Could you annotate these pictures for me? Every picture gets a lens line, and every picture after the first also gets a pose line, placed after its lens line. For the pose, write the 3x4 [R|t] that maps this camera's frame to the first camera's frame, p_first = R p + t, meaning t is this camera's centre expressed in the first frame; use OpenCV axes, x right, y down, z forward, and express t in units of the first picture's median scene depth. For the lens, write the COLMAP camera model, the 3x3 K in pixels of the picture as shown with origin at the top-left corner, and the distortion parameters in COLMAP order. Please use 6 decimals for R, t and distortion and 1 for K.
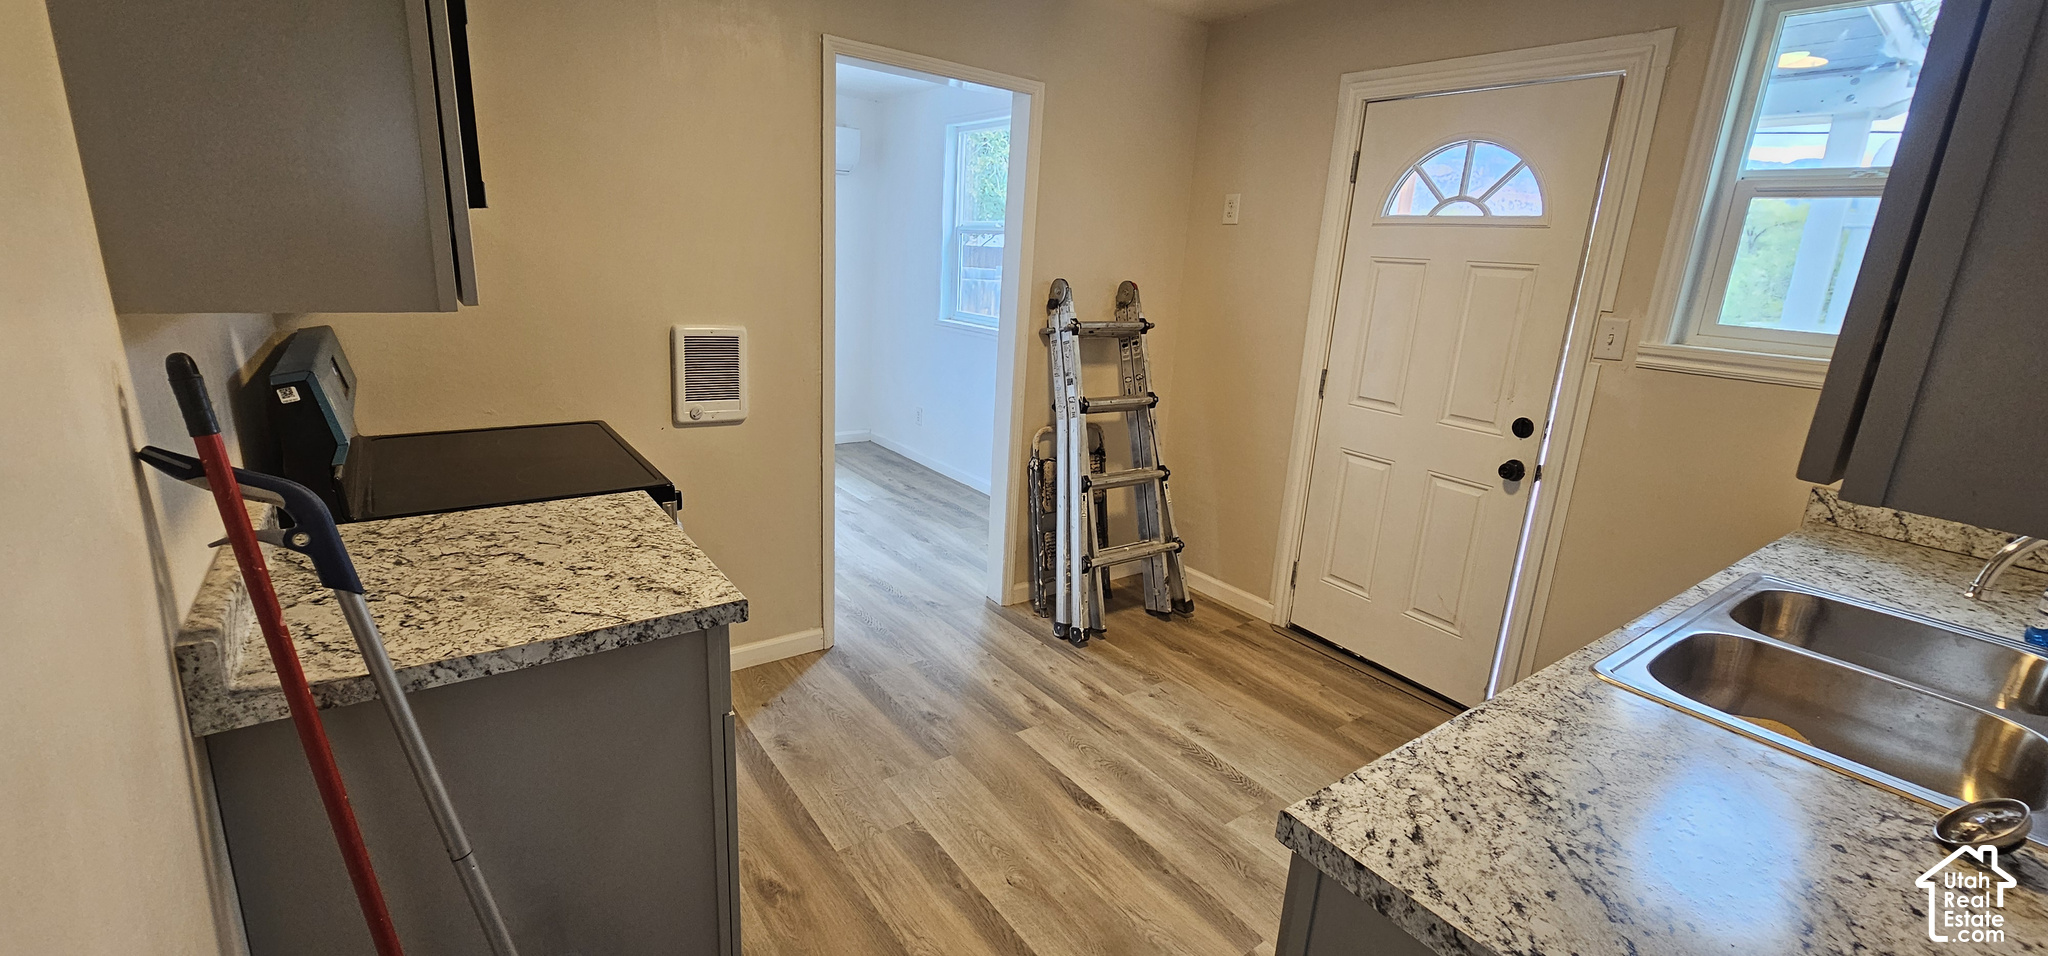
lens RADIAL K [[837.9, 0, 1023.4], [0, 837.9, 465.0], [0, 0, 1]] dist [0.000640, 0.000145]
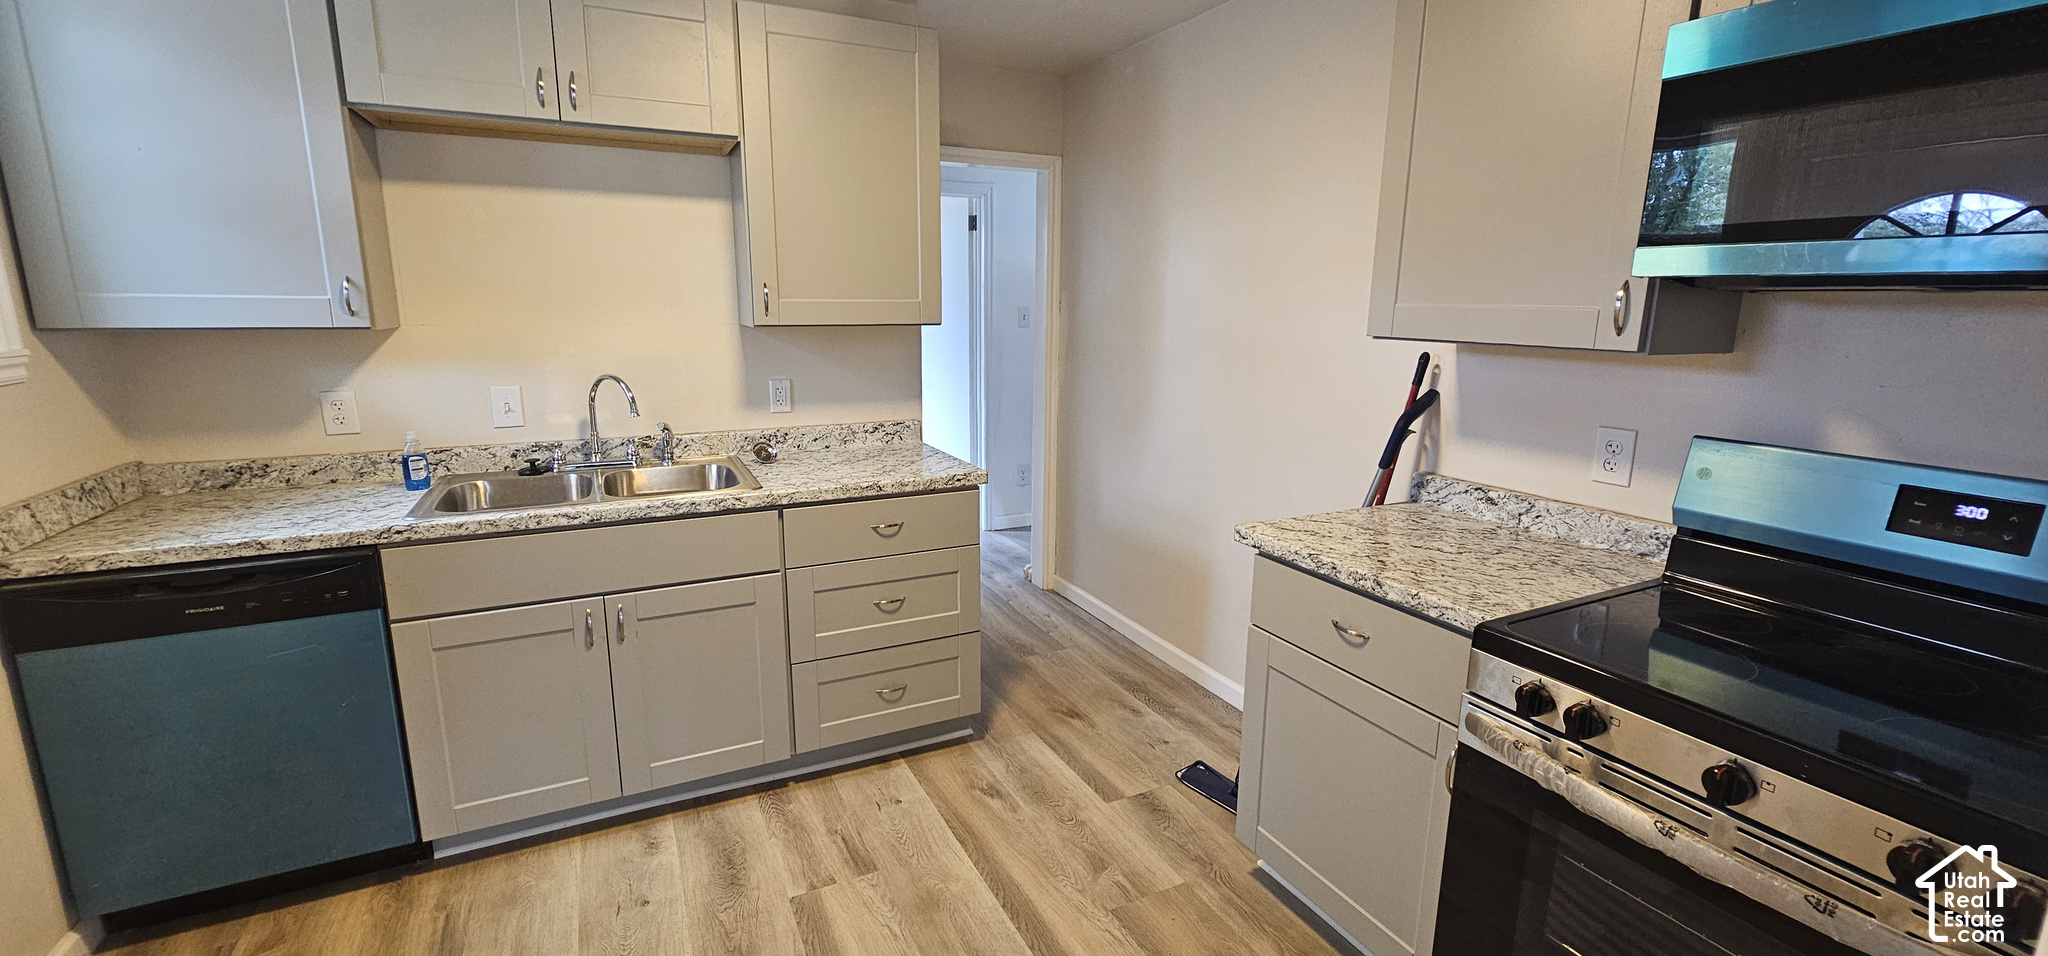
lens RADIAL K [[837.9, 0, 1023.4], [0, 837.9, 465.0], [0, 0, 1]] dist [0.000640, 0.000145]
pose [[-0.983016, -0.098655, 0.154745, -0.152449], [-0.020837, 0.897762, 0.439988, -0.521153], [-0.182331, 0.429291, -0.884570, 2.056325]]
